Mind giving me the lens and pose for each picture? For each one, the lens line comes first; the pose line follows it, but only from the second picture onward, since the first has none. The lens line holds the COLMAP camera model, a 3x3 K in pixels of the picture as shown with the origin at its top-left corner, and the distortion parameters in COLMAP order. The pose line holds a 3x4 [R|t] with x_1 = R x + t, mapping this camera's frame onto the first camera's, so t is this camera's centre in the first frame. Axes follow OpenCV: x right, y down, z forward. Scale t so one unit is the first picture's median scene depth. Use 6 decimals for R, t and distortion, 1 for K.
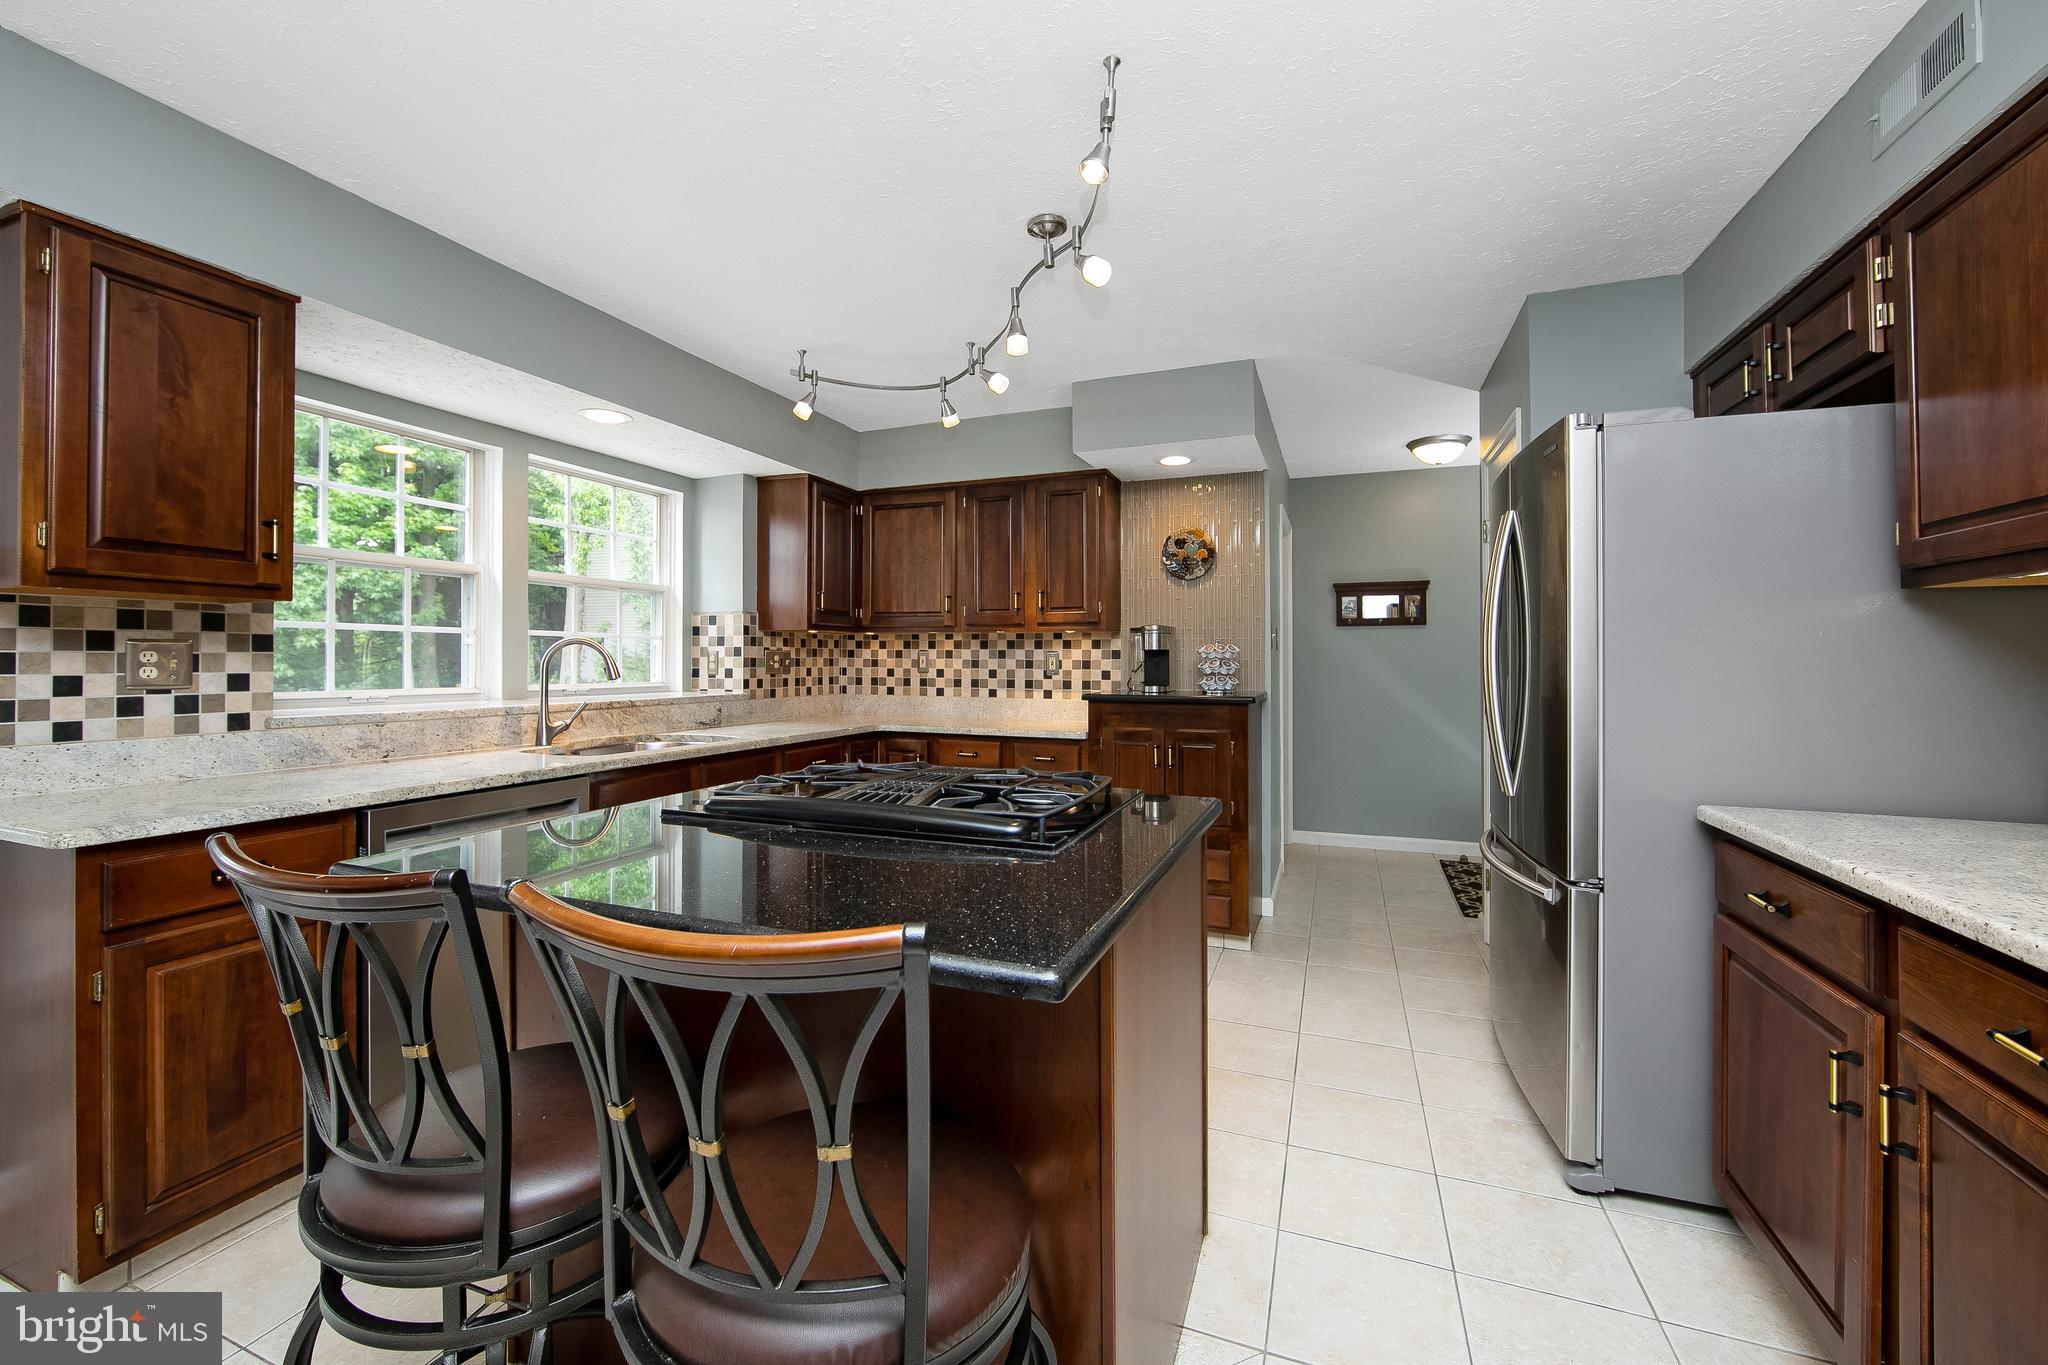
lens RADIAL K [[819.2, 0, 1012.0], [0, 819.2, 661.5], [0, 0, 1]] dist [-0.012076, 0.002508]
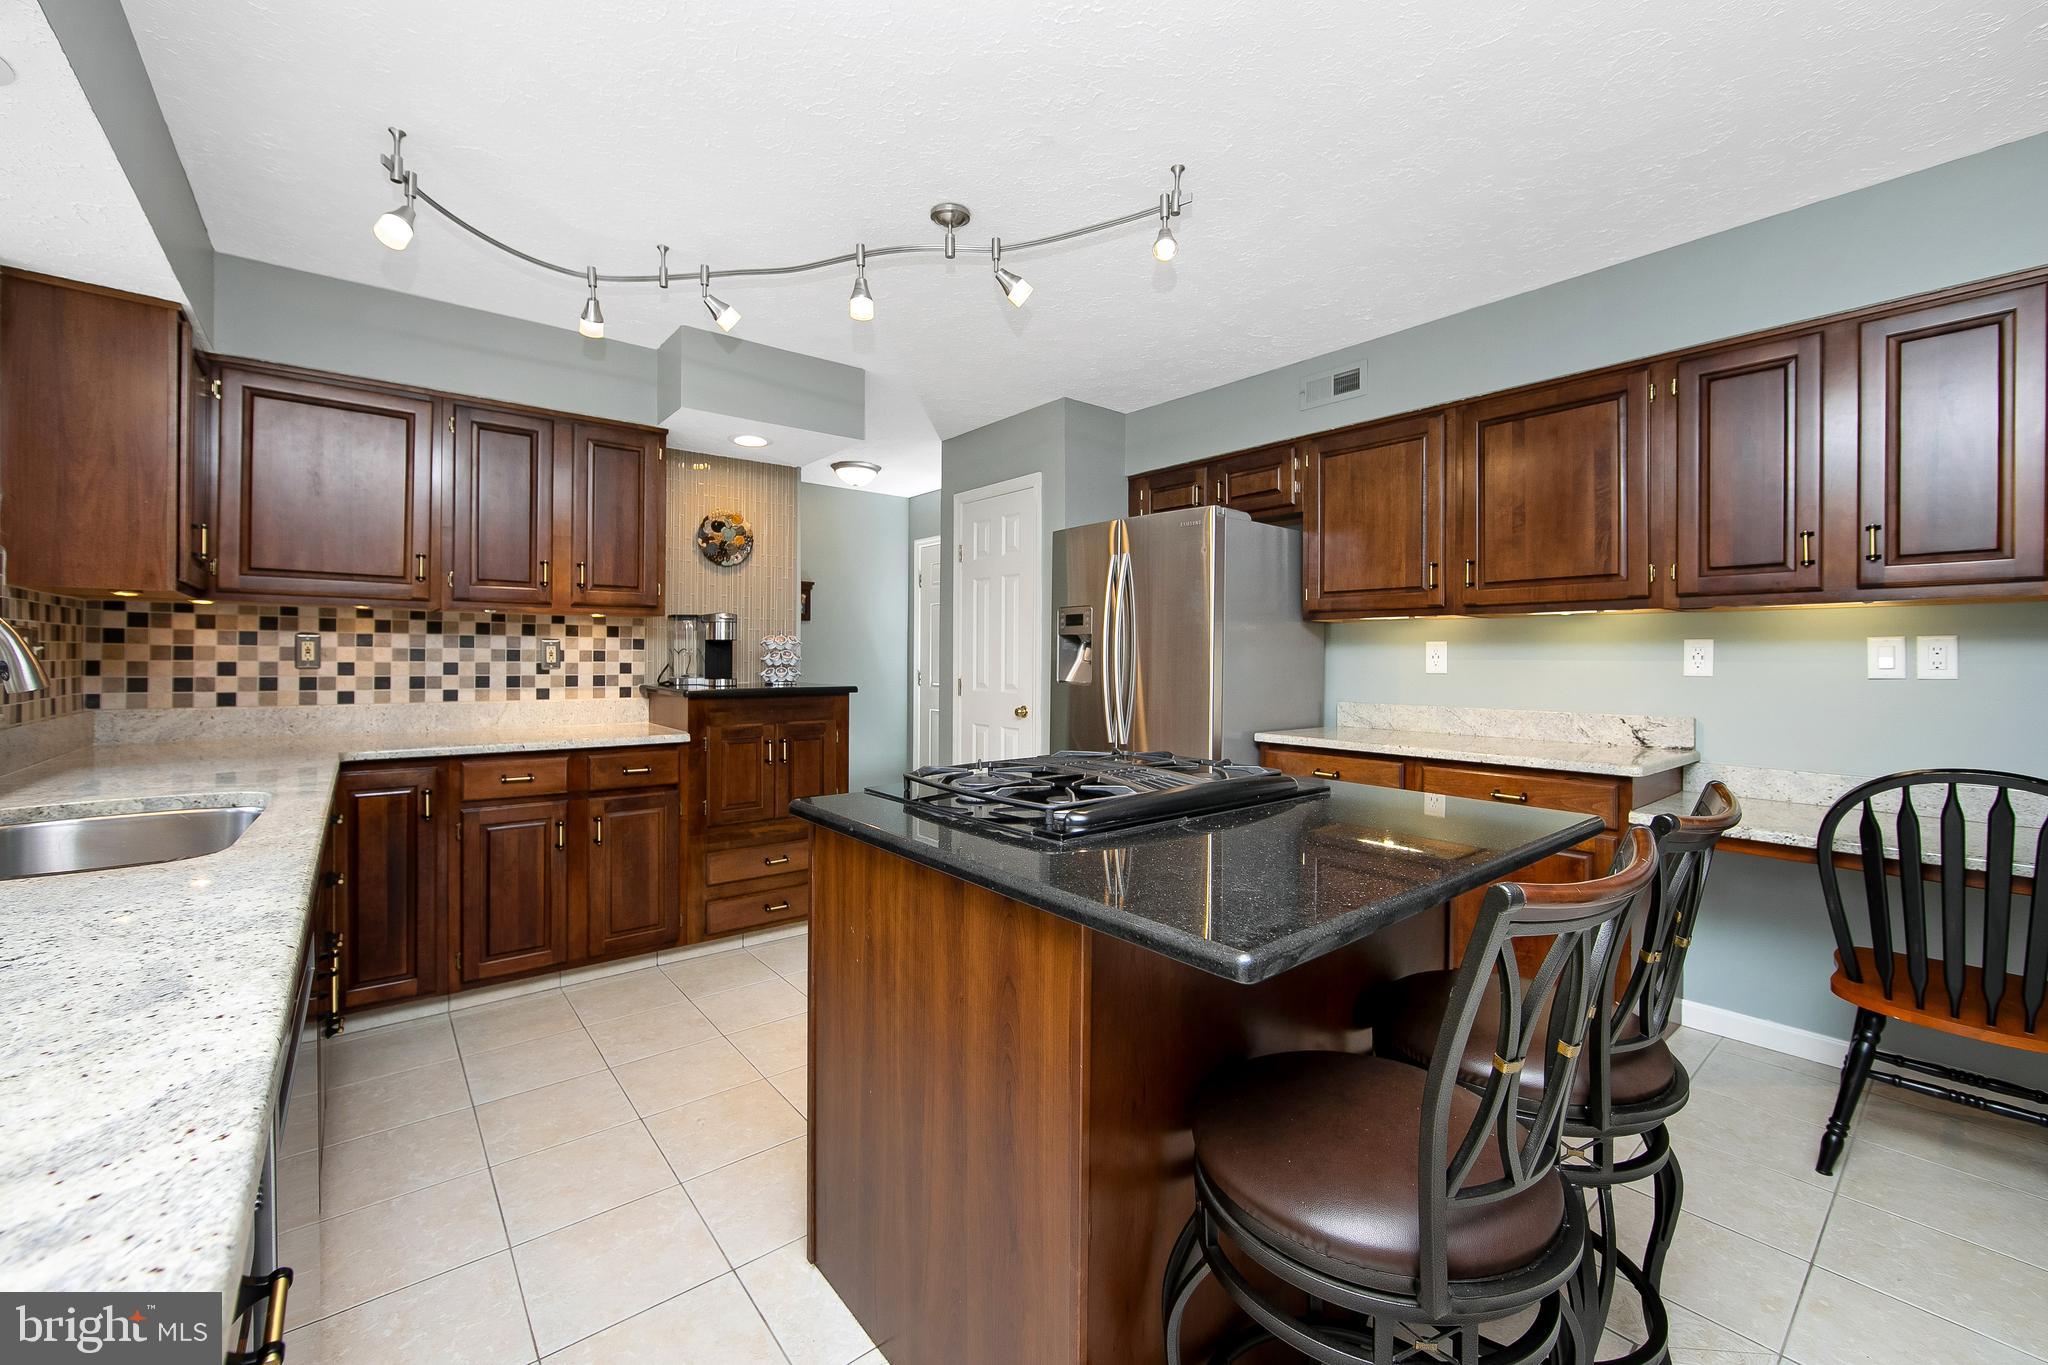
lens RADIAL K [[819.2, 0, 1032.1], [0, 819.2, 662.9], [0, 0, 1]] dist [-0.012076, 0.002508]
pose [[0.480991, -0.005314, 0.876710, -0.427828], [-0.002842, 0.999967, 0.007620, 0.003430], [-0.876721, -0.006156, 0.480960, 0.229246]]
